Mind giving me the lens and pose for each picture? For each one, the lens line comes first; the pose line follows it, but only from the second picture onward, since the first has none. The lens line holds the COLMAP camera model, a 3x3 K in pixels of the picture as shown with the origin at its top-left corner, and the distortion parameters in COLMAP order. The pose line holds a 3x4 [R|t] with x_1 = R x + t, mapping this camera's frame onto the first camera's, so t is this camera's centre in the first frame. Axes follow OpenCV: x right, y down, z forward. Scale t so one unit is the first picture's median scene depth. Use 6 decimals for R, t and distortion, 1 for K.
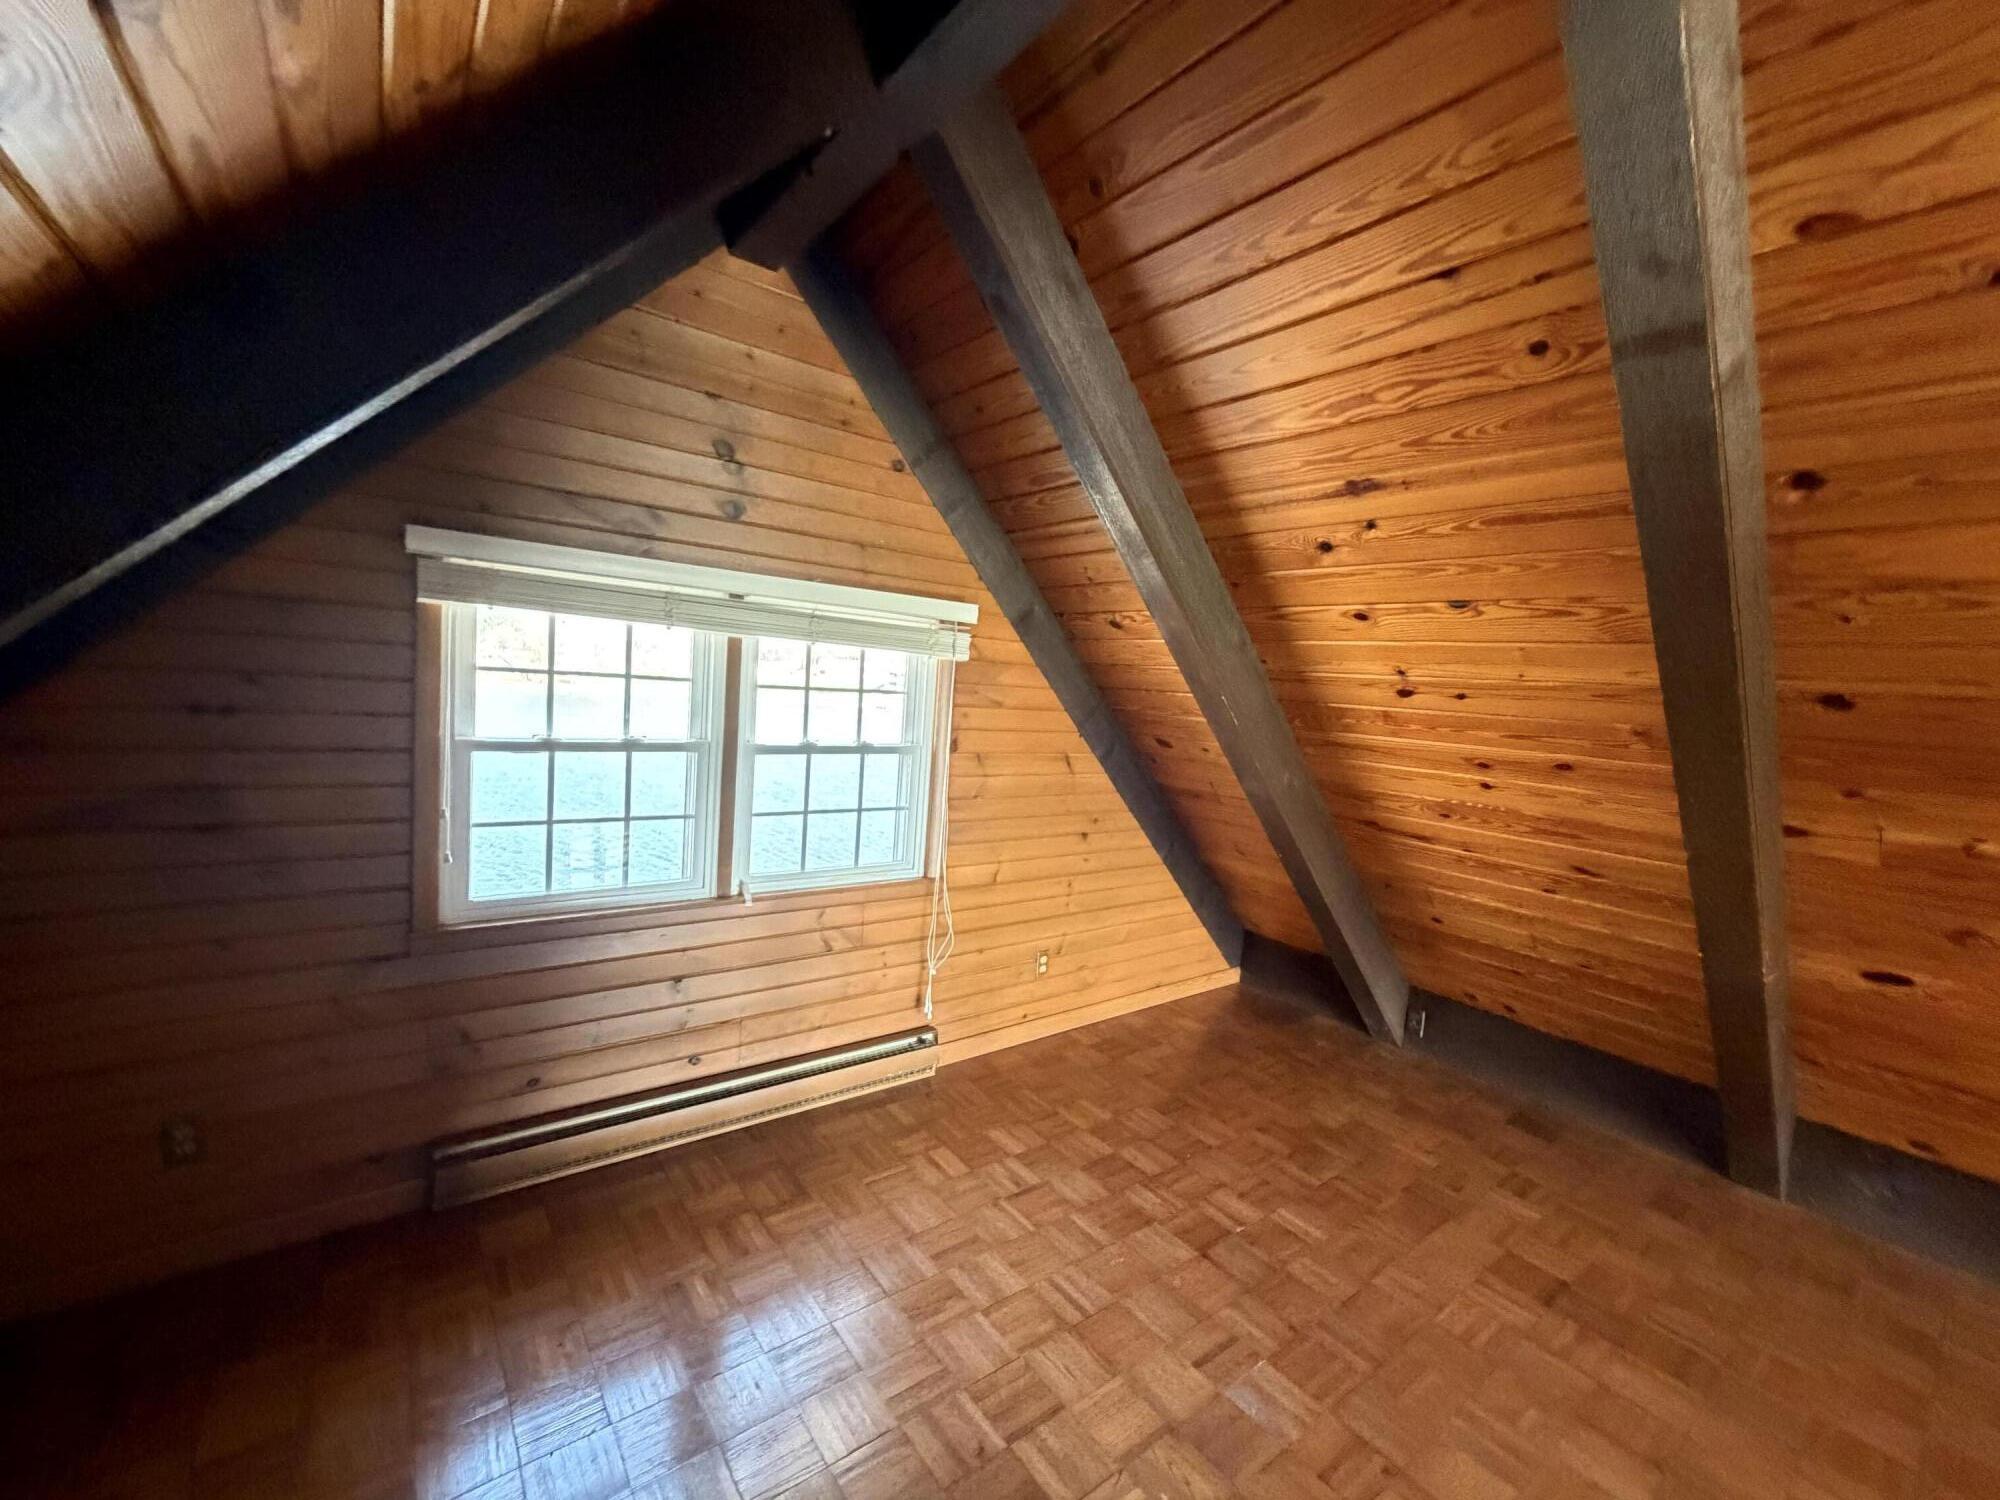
lens RADIAL K [[821.7, 0, 1012.9], [0, 821.7, 747.2], [0, 0, 1]] dist [-0.001144, -0.000243]
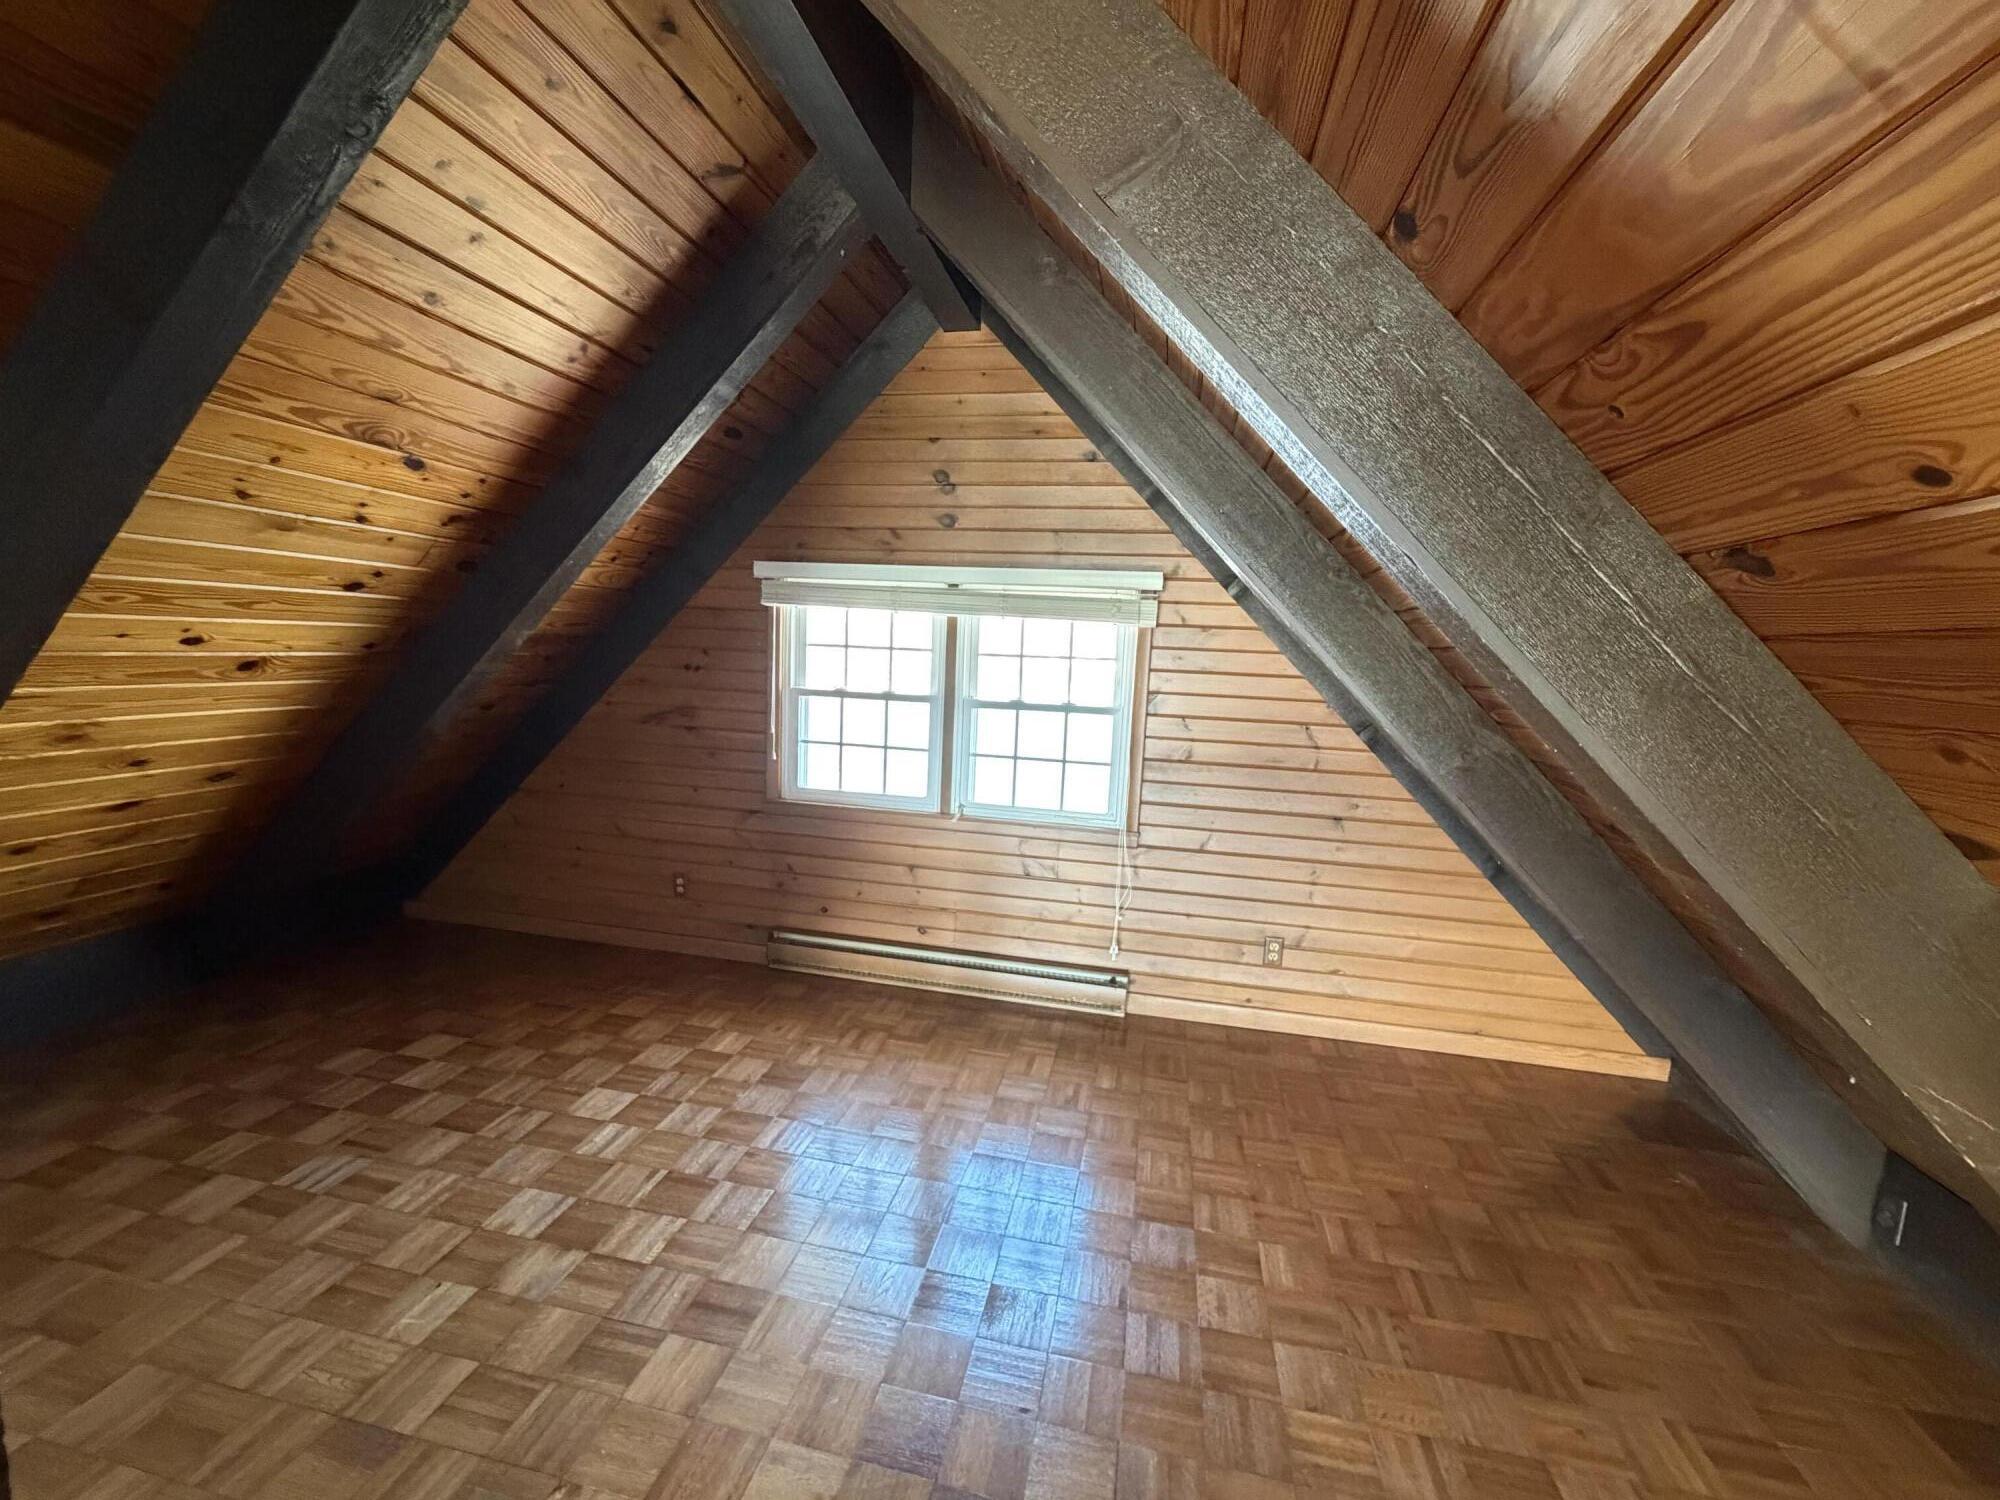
lens RADIAL K [[821.7, 0, 1009.2], [0, 821.7, 752.5], [0, 0, 1]] dist [-0.001144, -0.000243]
pose [[0.650504, 0.049969, -0.757858, 0.741404], [-0.060117, 0.998090, 0.014207, 0.060457], [0.757120, 0.036318, 0.652265, 0.216523]]
